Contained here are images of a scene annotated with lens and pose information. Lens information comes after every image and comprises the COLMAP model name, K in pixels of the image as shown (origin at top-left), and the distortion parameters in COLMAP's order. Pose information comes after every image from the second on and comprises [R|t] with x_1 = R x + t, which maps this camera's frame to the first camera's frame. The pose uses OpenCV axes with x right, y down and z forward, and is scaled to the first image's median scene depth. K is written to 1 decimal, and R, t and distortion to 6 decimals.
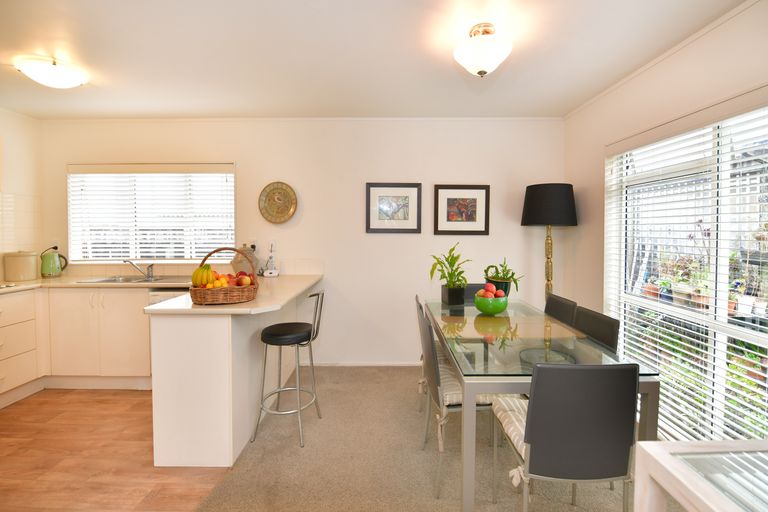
lens RADIAL K [[350.9, 0, 382.0], [0, 350.9, 236.7], [0, 0, 1]] dist [-0.019369, -0.001465]
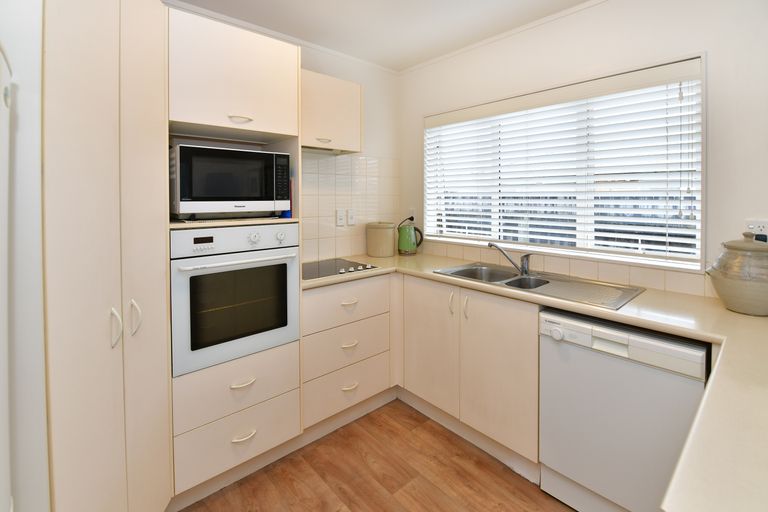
lens RADIAL K [[350.9, 0, 397.2], [0, 350.9, 198.5], [0, 0, 1]] dist [-0.019369, -0.001465]
pose [[0.695674, 0.006295, -0.718330, -0.363986], [-0.016878, 0.999829, -0.007584, -0.009914], [0.718159, 0.017400, 0.695662, 0.384531]]
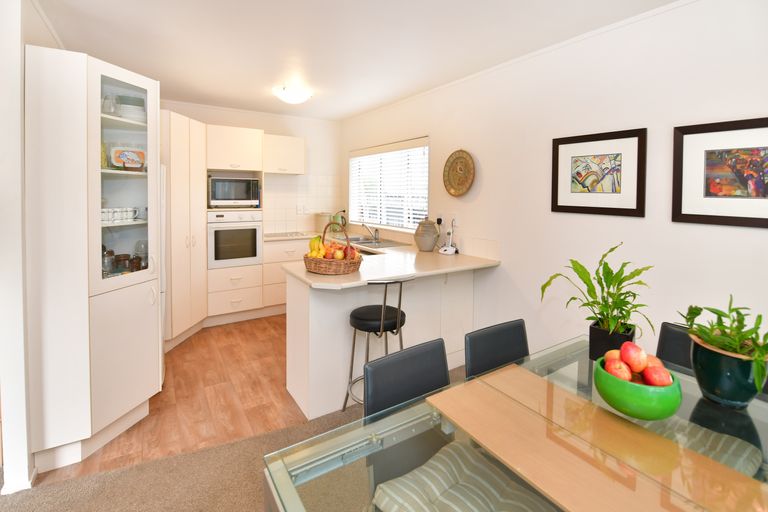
lens RADIAL K [[350.9, 0, 379.8], [0, 350.9, 200.4], [0, 0, 1]] dist [-0.019369, -0.001465]
pose [[0.545237, 0.023499, -0.837952, 0.347807], [-0.027536, 0.999570, 0.010114, -0.030733], [0.837829, 0.017560, 0.545650, 0.337436]]
